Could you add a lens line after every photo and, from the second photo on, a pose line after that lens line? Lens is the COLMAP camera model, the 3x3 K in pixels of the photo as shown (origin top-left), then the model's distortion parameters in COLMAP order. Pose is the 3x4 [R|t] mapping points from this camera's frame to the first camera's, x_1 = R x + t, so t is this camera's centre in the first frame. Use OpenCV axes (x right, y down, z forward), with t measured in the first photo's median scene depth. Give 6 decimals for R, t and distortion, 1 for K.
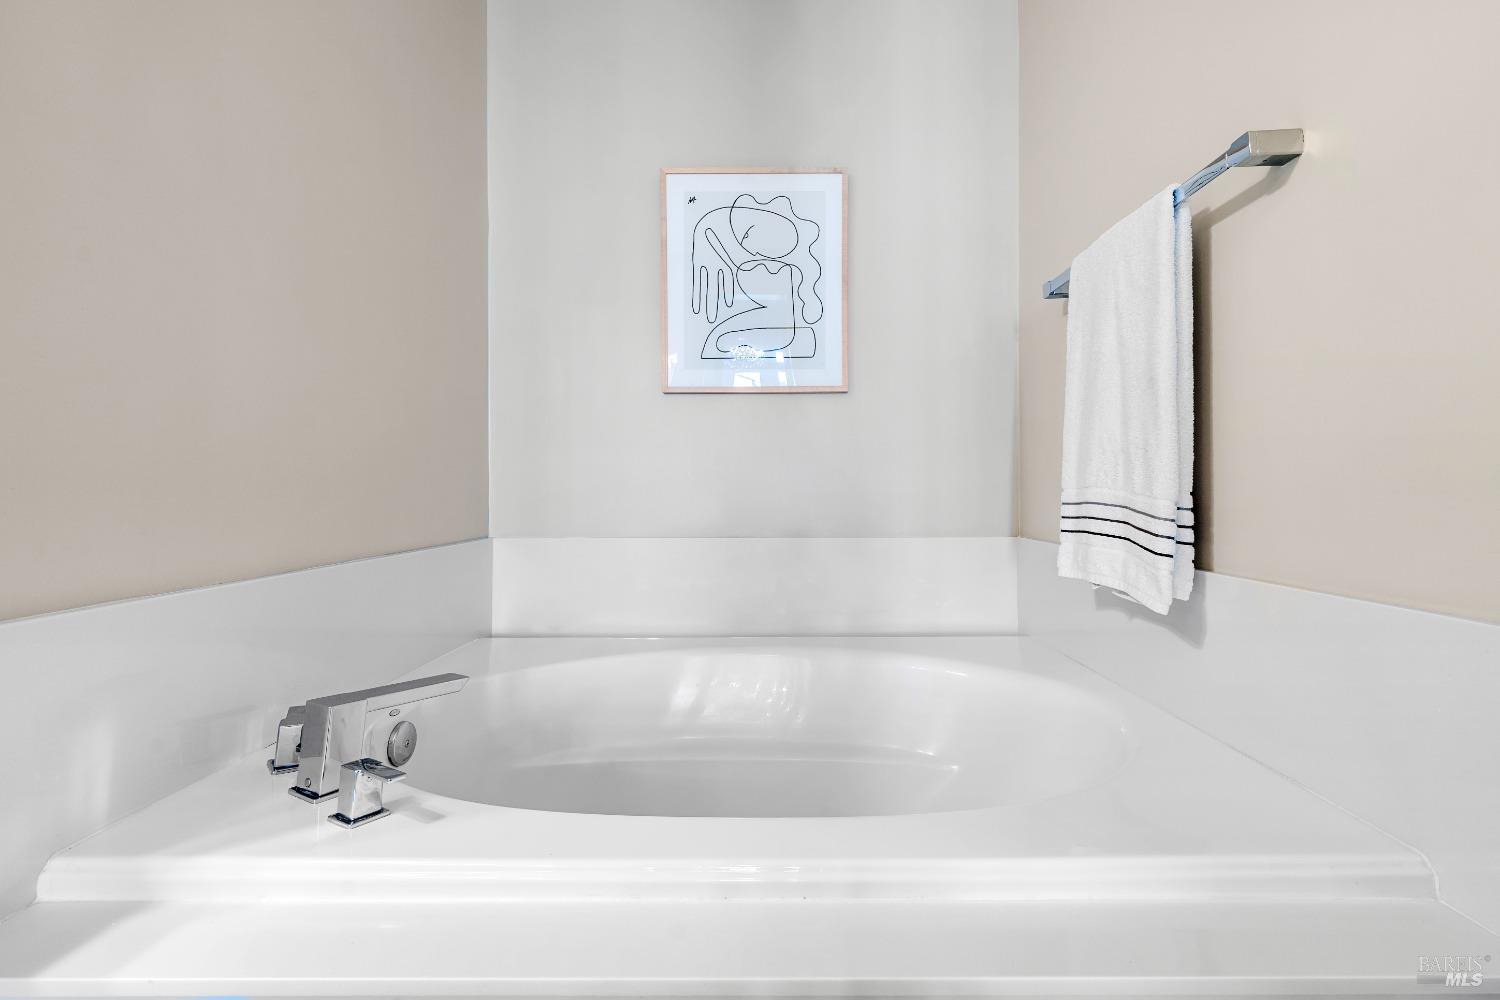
lens RADIAL K [[609.1, 0, 743.6], [0, 609.1, 503.4], [0, 0, 1]] dist [-0.002032, -0.000548]
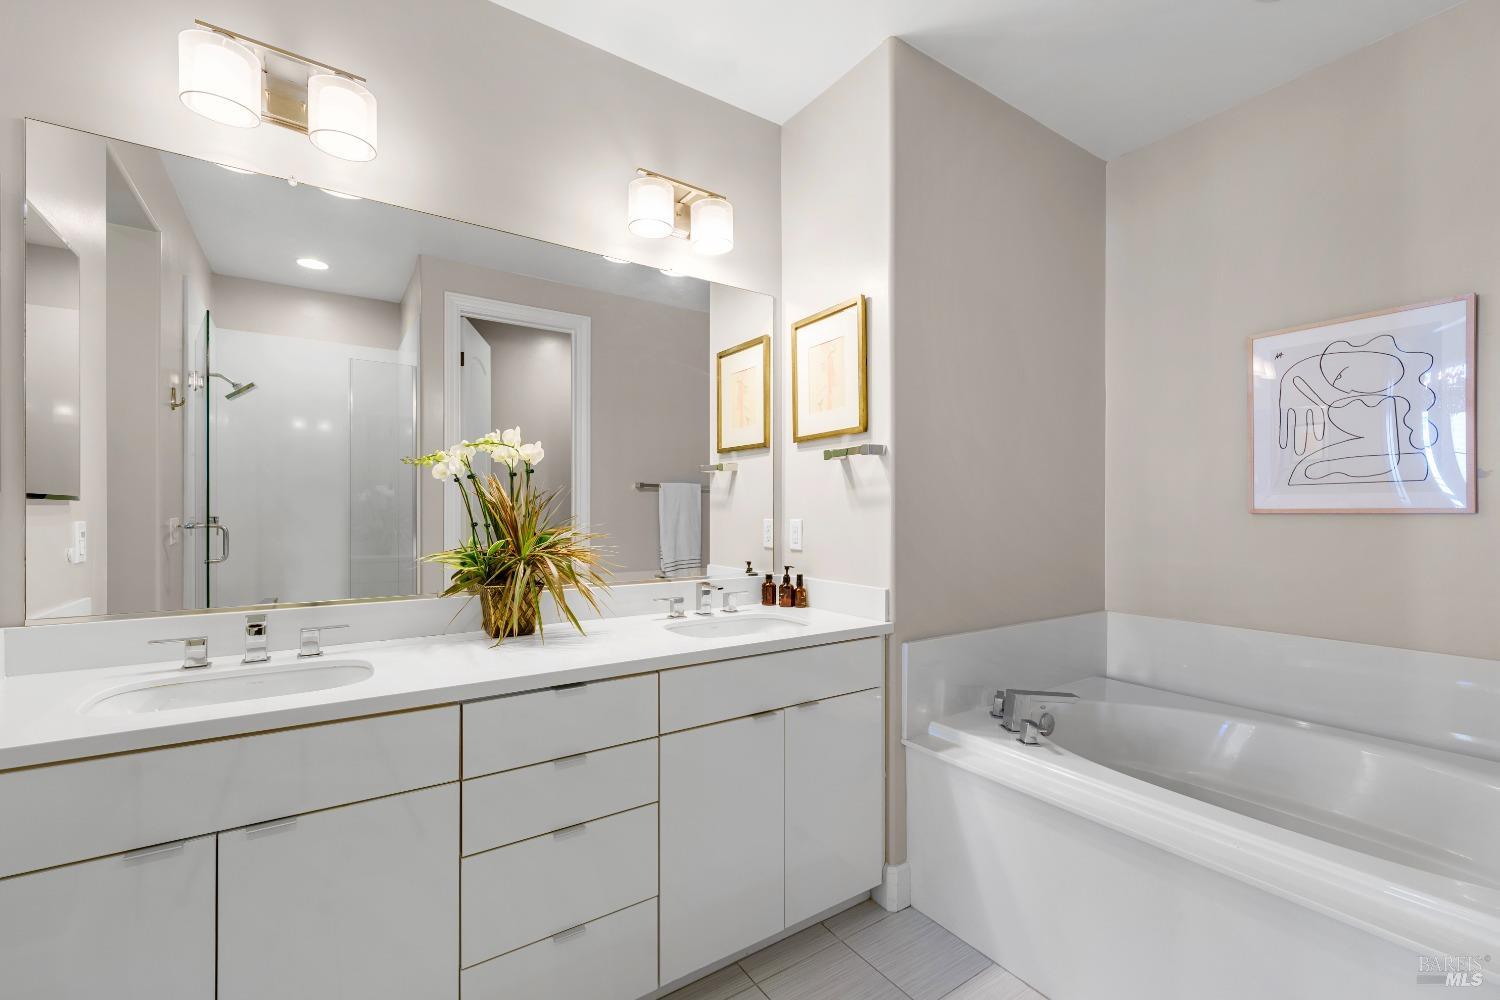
lens RADIAL K [[609.1, 0, 743.6], [0, 609.1, 503.4], [0, 0, 1]] dist [-0.002032, -0.000548]
pose [[0.555394, -0.011753, -0.831504, 0.499969], [-0.013943, 0.999628, -0.023443, -0.237714], [0.831471, 0.024614, 0.555023, -0.858054]]
